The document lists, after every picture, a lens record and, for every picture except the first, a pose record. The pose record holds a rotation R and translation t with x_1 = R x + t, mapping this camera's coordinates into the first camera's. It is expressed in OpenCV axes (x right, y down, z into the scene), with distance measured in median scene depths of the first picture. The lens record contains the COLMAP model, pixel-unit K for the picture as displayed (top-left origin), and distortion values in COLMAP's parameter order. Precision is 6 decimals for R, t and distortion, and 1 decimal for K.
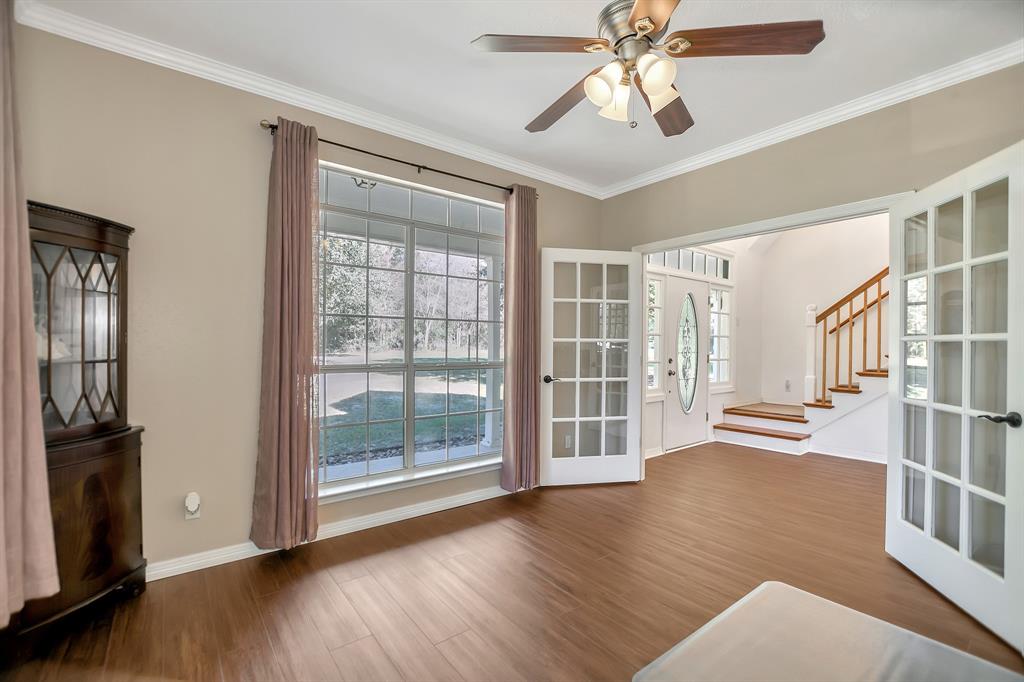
lens RADIAL K [[447.7, 0, 510.1], [0, 447.7, 345.2], [0, 0, 1]] dist [-0.028563, 0.005141]
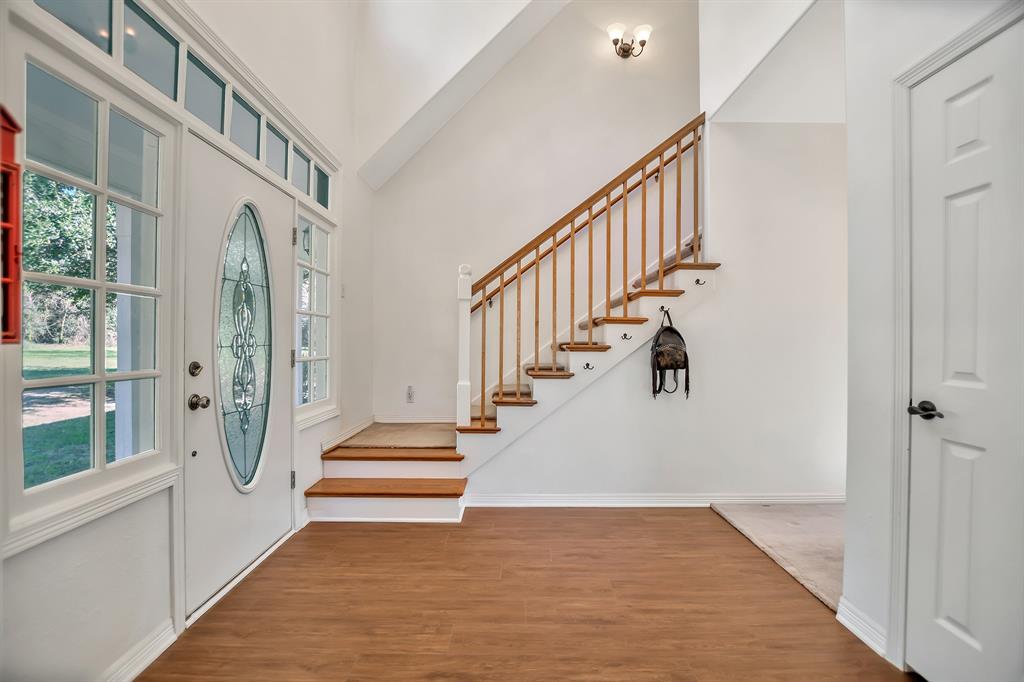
lens RADIAL K [[447.7, 0, 510.1], [0, 447.7, 345.2], [0, 0, 1]] dist [-0.028563, 0.005141]
pose [[0.614914, -0.013223, 0.788483, 0.232659], [0.001457, 0.999877, 0.015632, 0.010342], [-0.788593, -0.008464, 0.614858, 0.573251]]
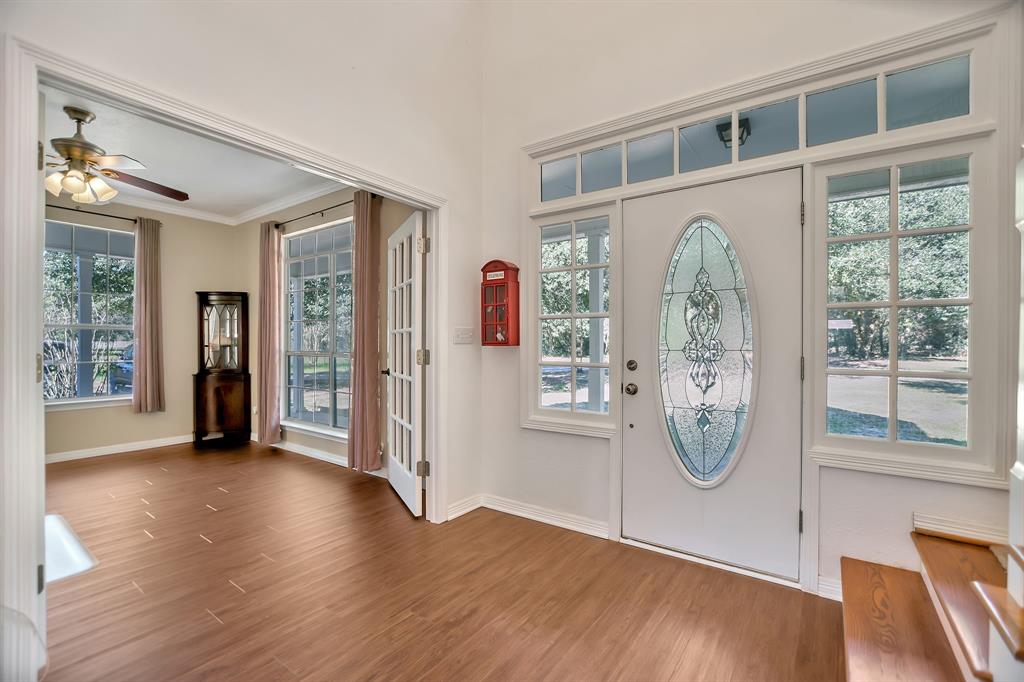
lens RADIAL K [[447.7, 0, 510.1], [0, 447.7, 345.2], [0, 0, 1]] dist [-0.028563, 0.005141]
pose [[0.280470, -0.003876, -0.959855, 0.806469], [-0.003769, 0.999980, -0.005139, 0.015194], [0.959855, 0.005059, 0.280449, 0.720204]]
